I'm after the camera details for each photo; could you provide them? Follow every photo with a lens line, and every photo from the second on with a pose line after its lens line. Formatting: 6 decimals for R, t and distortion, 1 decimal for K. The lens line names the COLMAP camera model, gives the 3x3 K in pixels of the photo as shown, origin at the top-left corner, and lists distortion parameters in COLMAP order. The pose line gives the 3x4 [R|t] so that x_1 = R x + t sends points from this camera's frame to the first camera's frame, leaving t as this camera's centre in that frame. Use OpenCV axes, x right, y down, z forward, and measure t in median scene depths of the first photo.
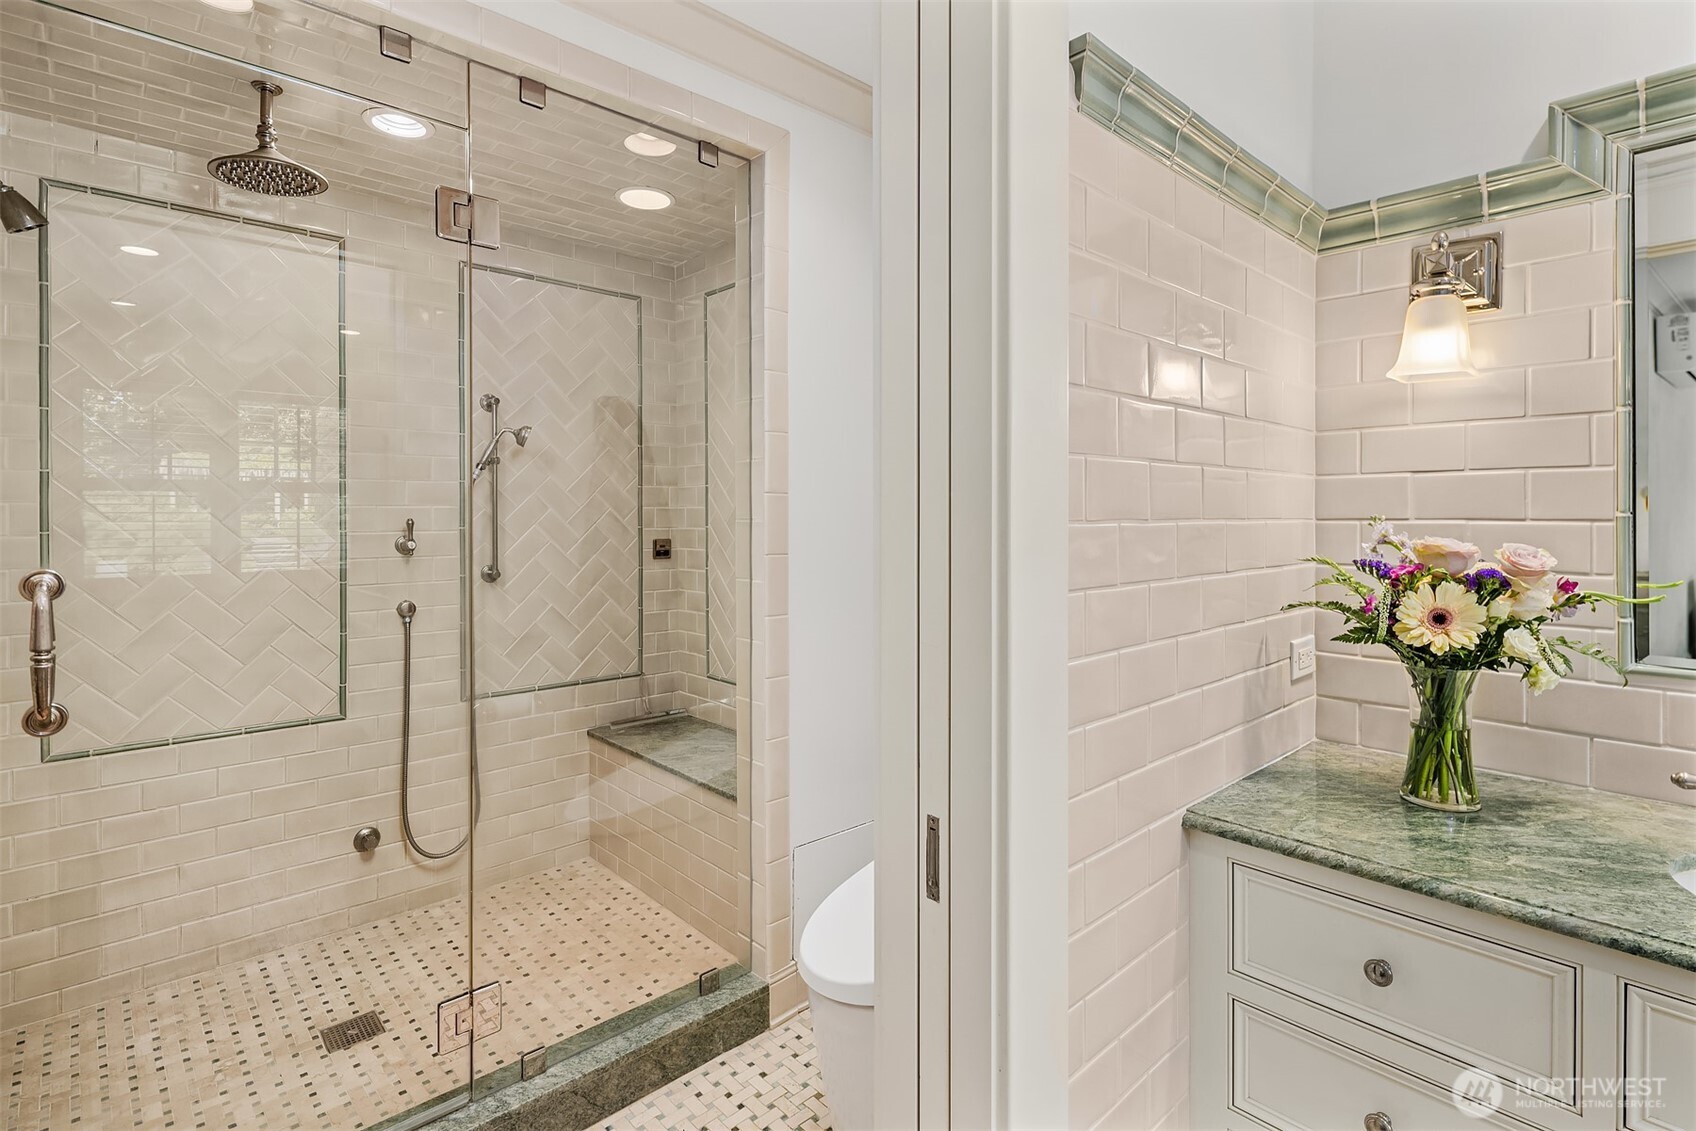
lens RADIAL K [[821.9, 0, 872.1], [0, 821.9, 522.2], [0, 0, 1]] dist [0.022884, -0.015921]
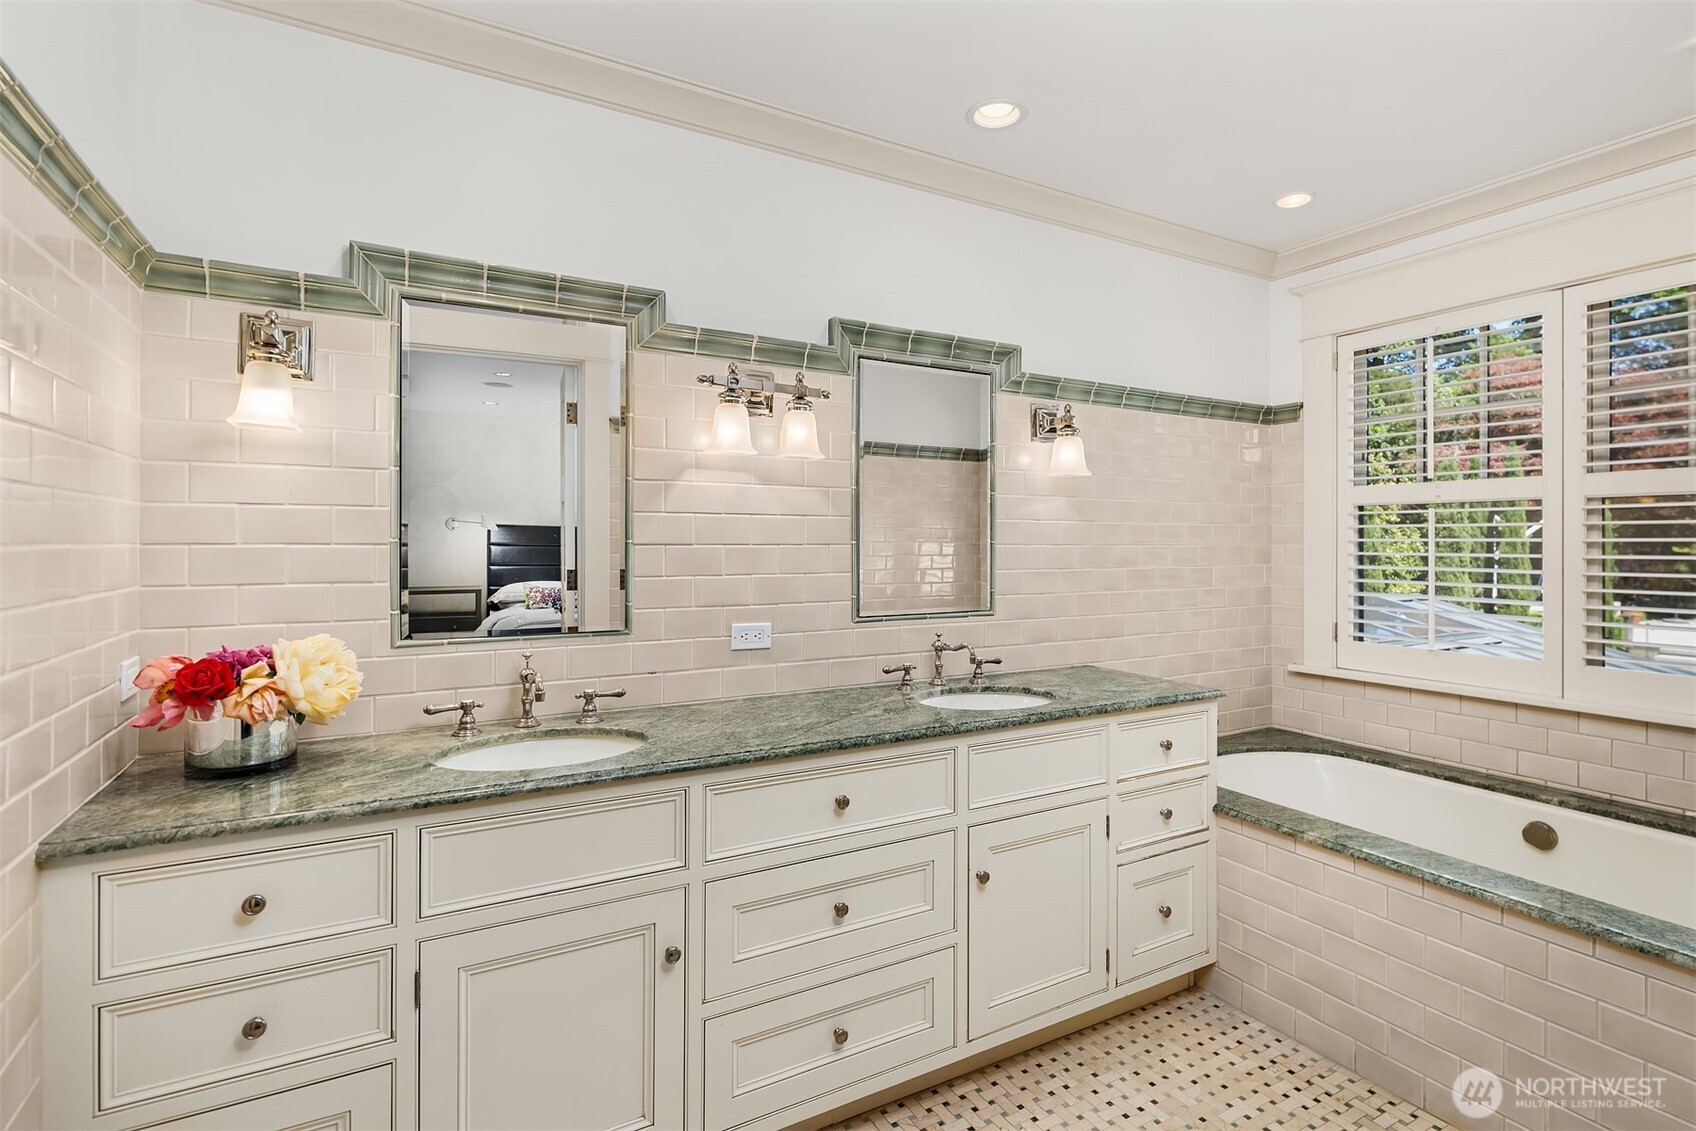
lens RADIAL K [[821.9, 0, 872.1], [0, 821.9, 522.2], [0, 0, 1]] dist [0.022884, -0.015921]
pose [[0.235885, 0.024298, 0.971477, -0.309734], [0.004678, 0.999647, -0.026138, 0.001083], [-0.971770, 0.010710, 0.235689, -0.164399]]
